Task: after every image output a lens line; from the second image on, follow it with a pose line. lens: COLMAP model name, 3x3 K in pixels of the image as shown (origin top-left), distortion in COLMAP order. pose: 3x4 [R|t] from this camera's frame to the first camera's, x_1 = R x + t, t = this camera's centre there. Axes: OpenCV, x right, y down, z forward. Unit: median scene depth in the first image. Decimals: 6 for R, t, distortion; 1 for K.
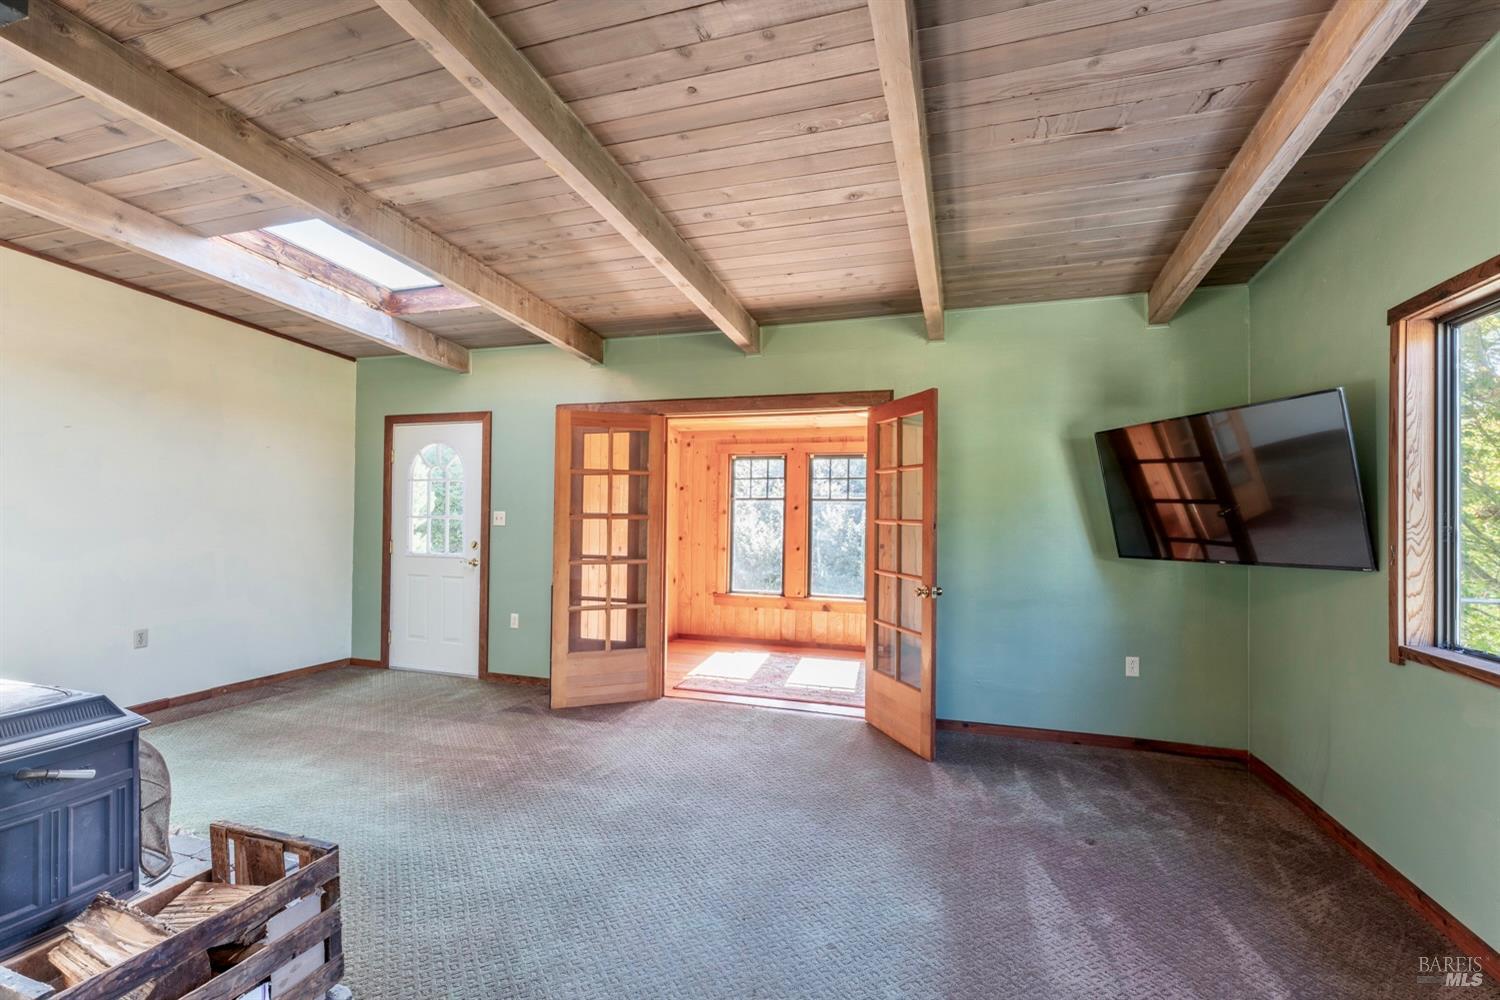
lens RADIAL K [[671.8, 0, 752.0], [0, 671.8, 504.6], [0, 0, 1]] dist [0.000003, -0.000530]
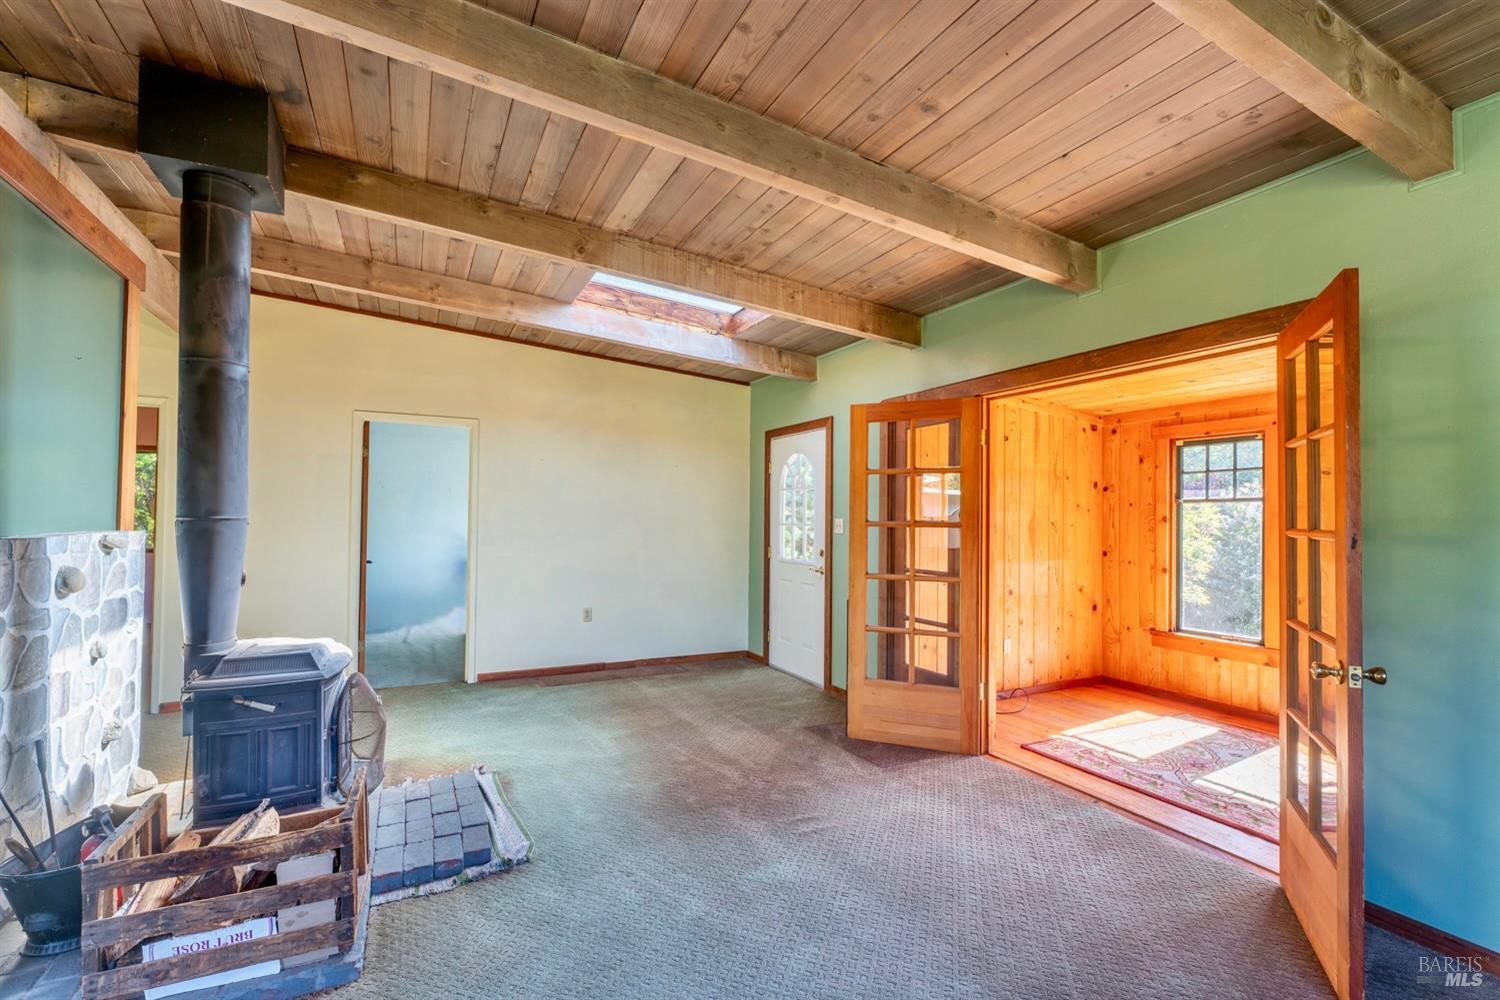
lens RADIAL K [[671.8, 0, 747.2], [0, 671.8, 504.9], [0, 0, 1]] dist [0.000003, -0.000530]
pose [[0.706047, -0.018534, -0.707923, 0.246372], [0.008539, 0.999808, -0.017659, 0.007016], [0.708114, 0.006423, 0.706069, 0.262981]]
